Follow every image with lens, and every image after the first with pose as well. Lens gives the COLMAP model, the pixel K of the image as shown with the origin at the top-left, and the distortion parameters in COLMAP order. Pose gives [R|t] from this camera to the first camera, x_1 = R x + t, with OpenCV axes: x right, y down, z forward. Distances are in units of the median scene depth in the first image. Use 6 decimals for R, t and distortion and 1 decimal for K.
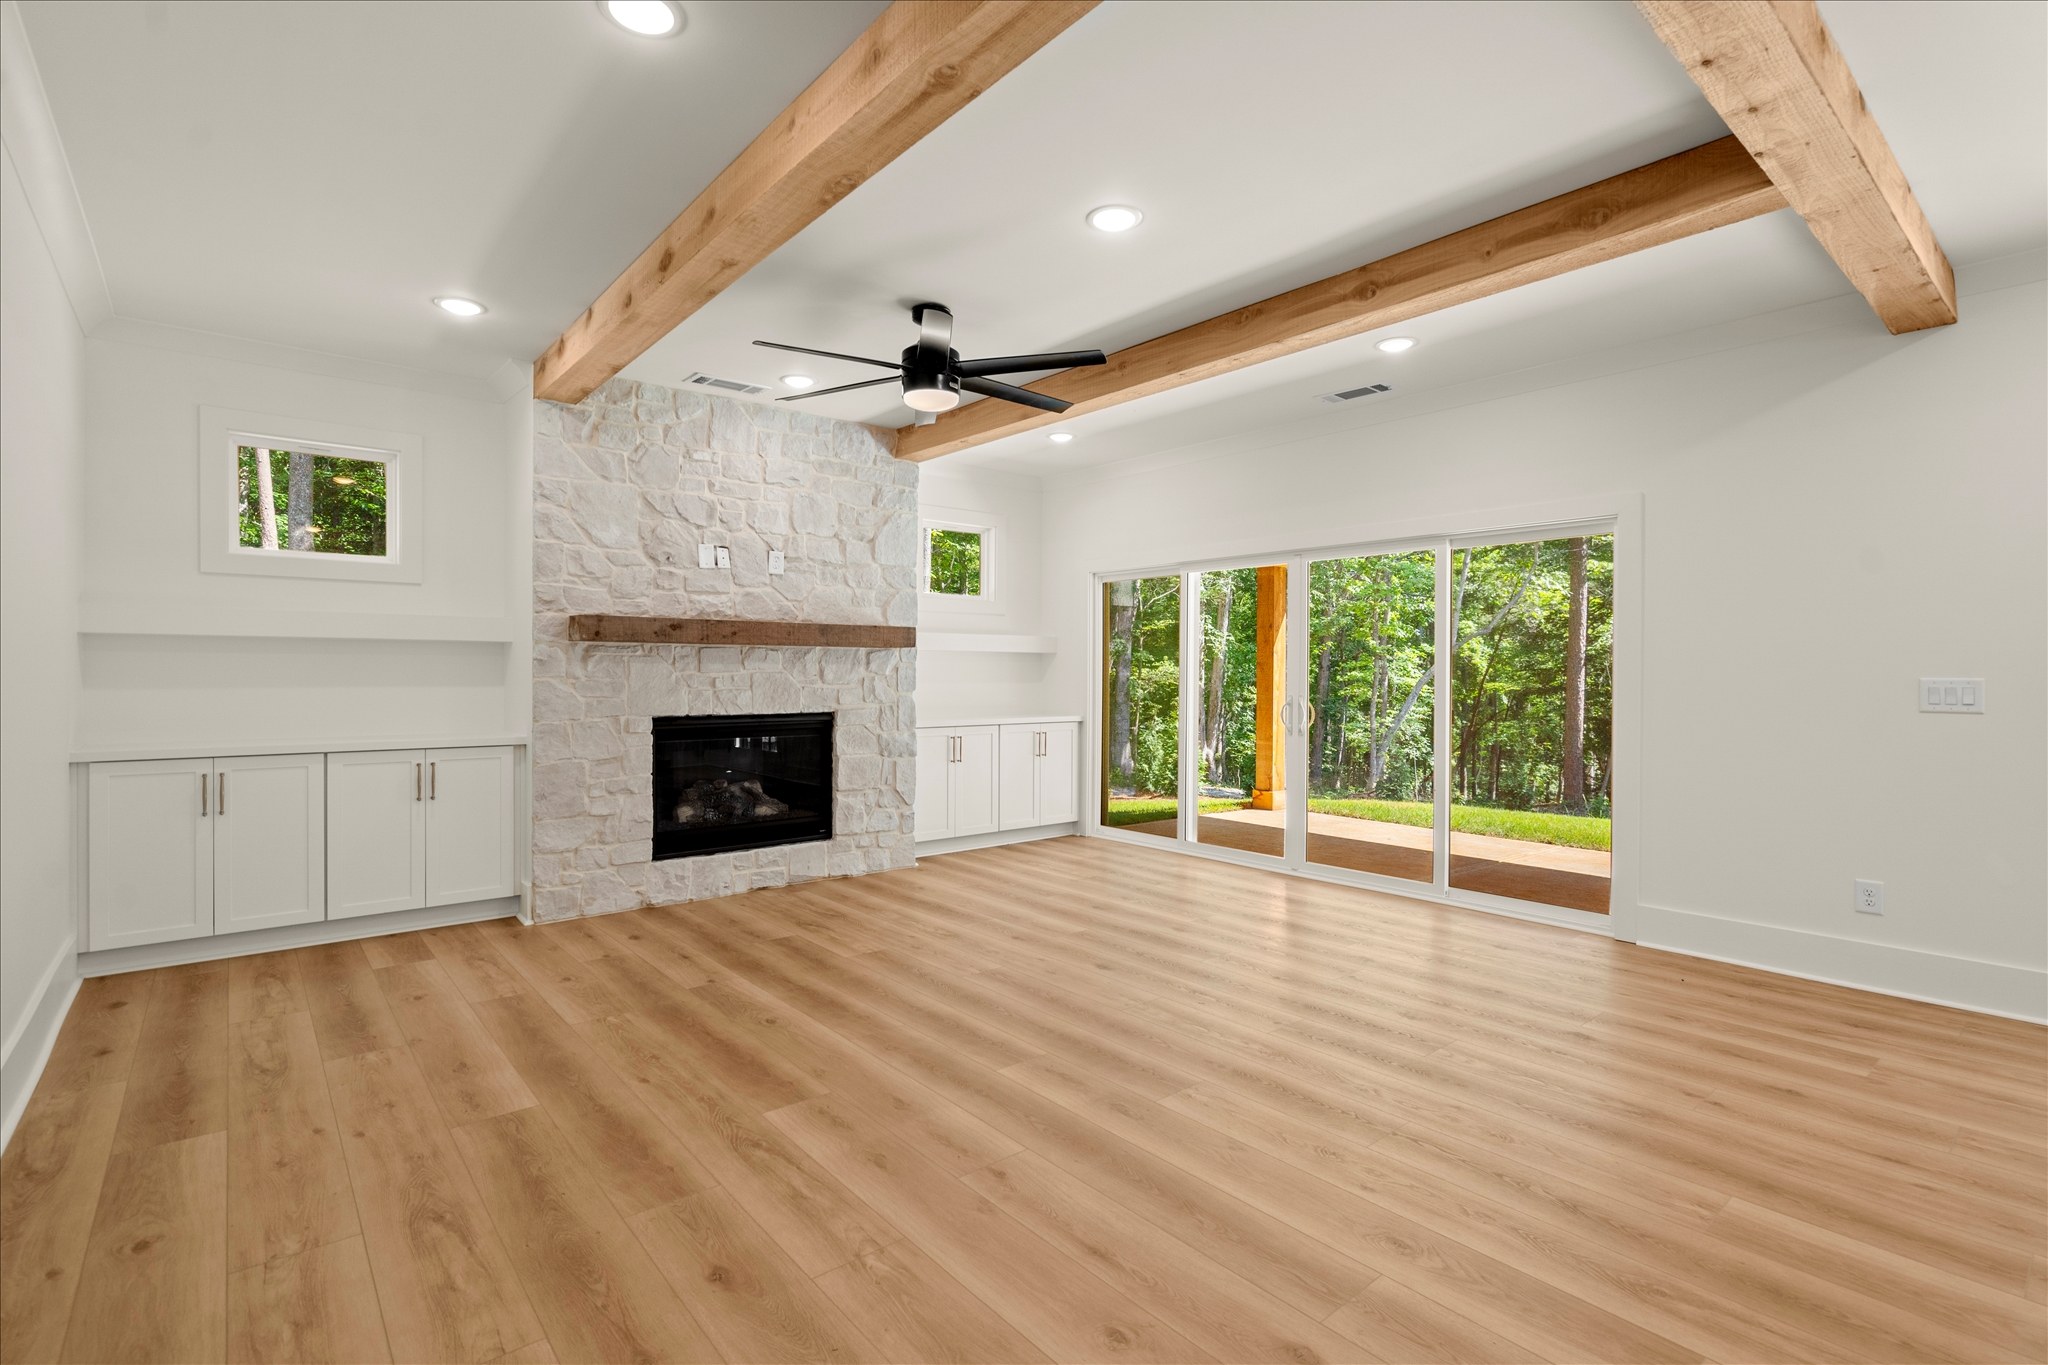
lens RADIAL K [[944.0, 0, 1012.8], [0, 944.0, 668.1], [0, 0, 1]] dist [-0.003433, -0.000154]
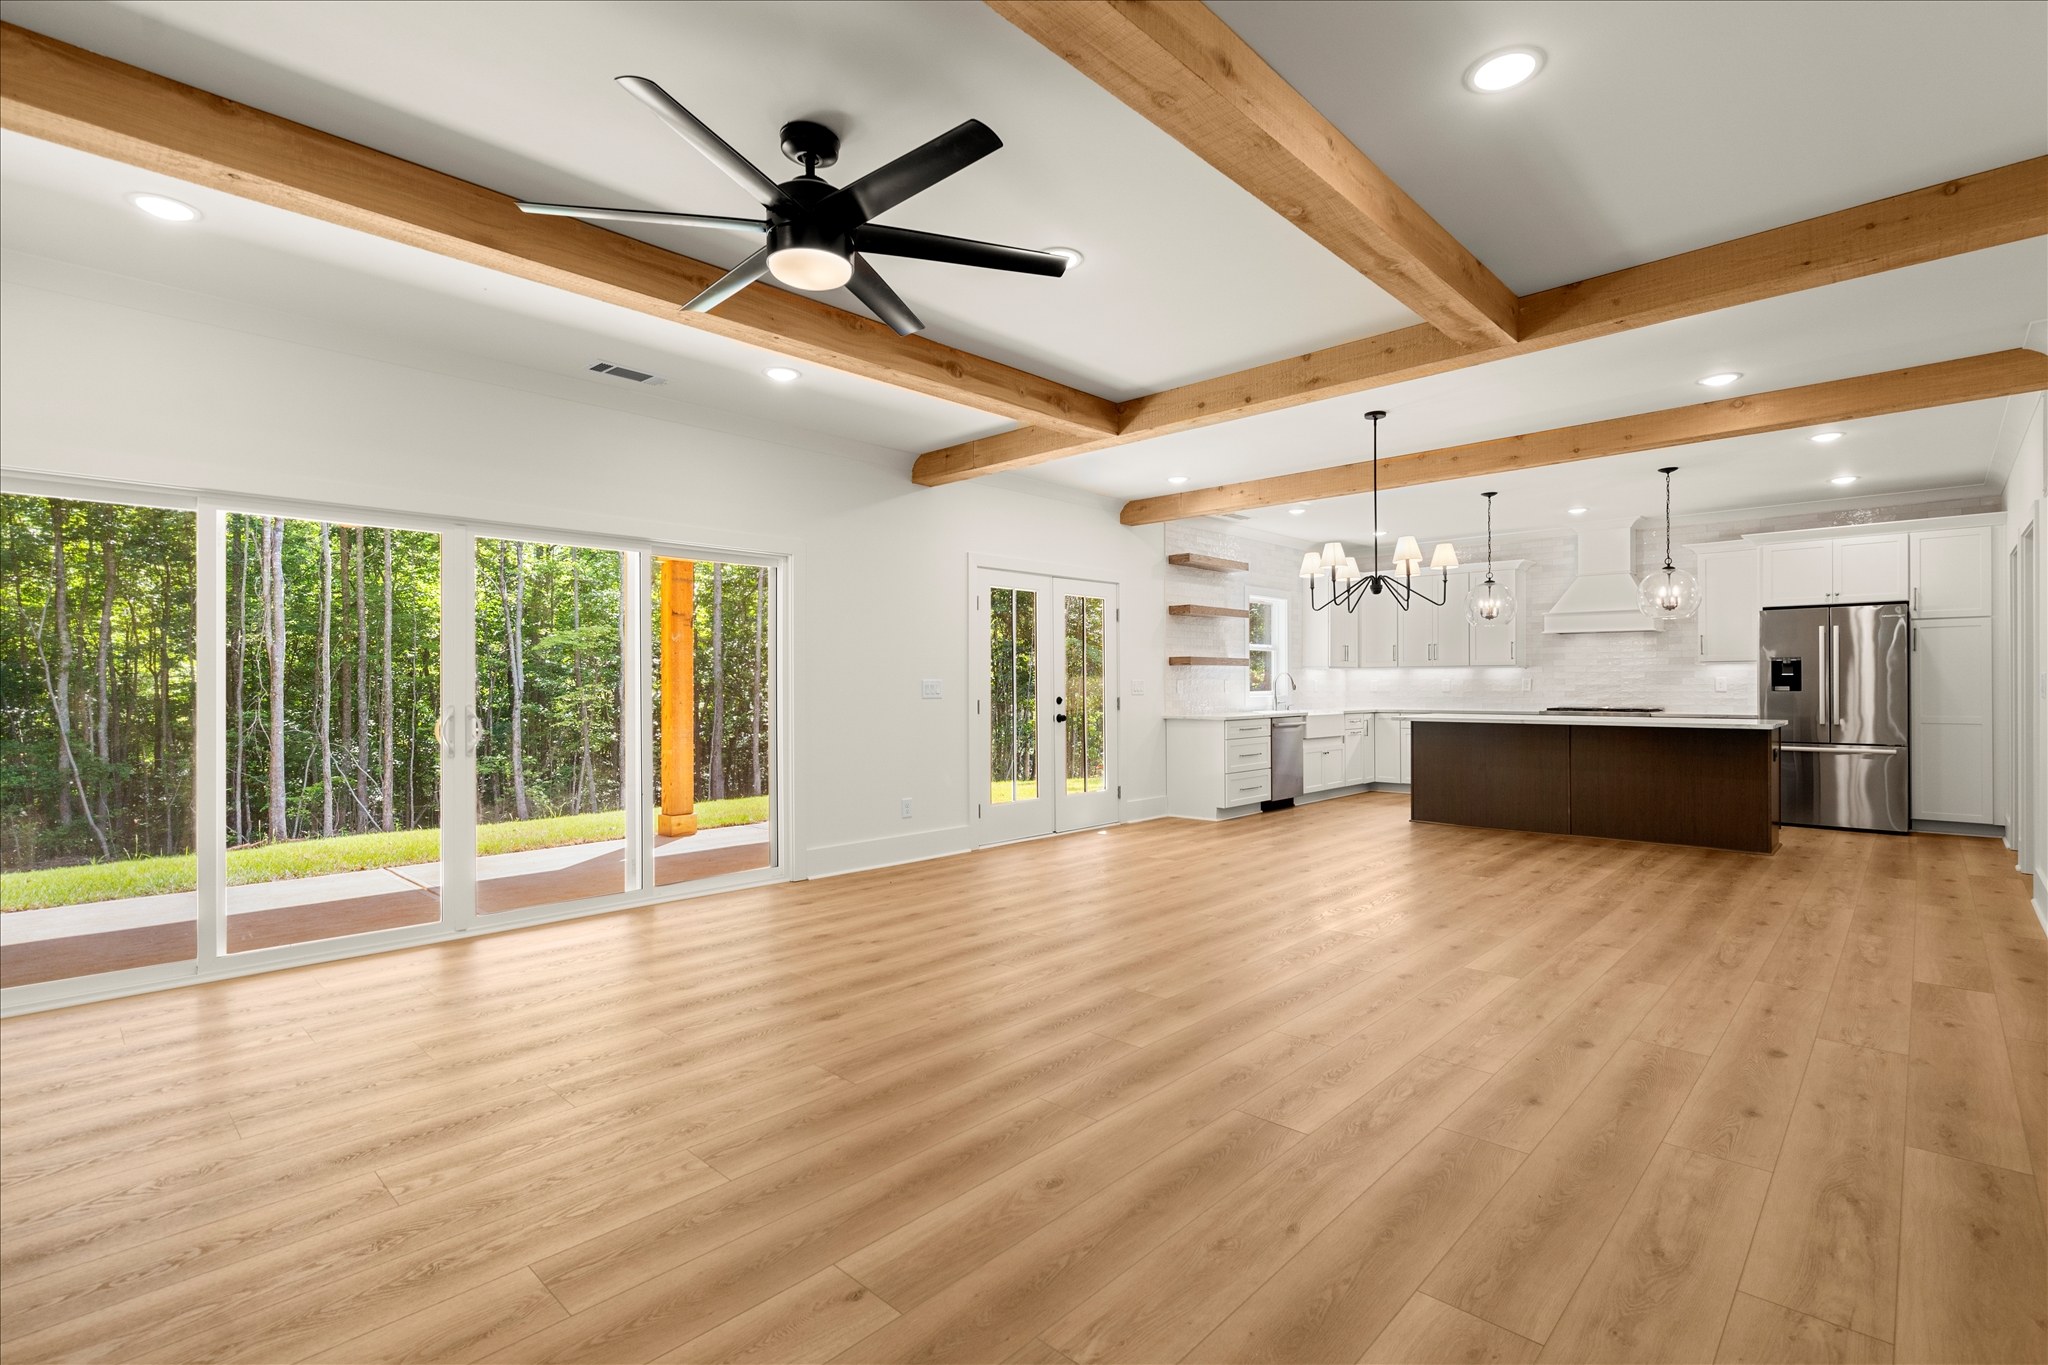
lens RADIAL K [[944.0, 0, 1039.1], [0, 944.0, 682.0], [0, 0, 1]] dist [-0.003433, -0.000154]
pose [[-0.124785, -0.000034, 0.992184, -0.924311], [-0.002742, 0.999996, -0.000310, 0.015744], [-0.992180, -0.002760, -0.124784, 1.095210]]
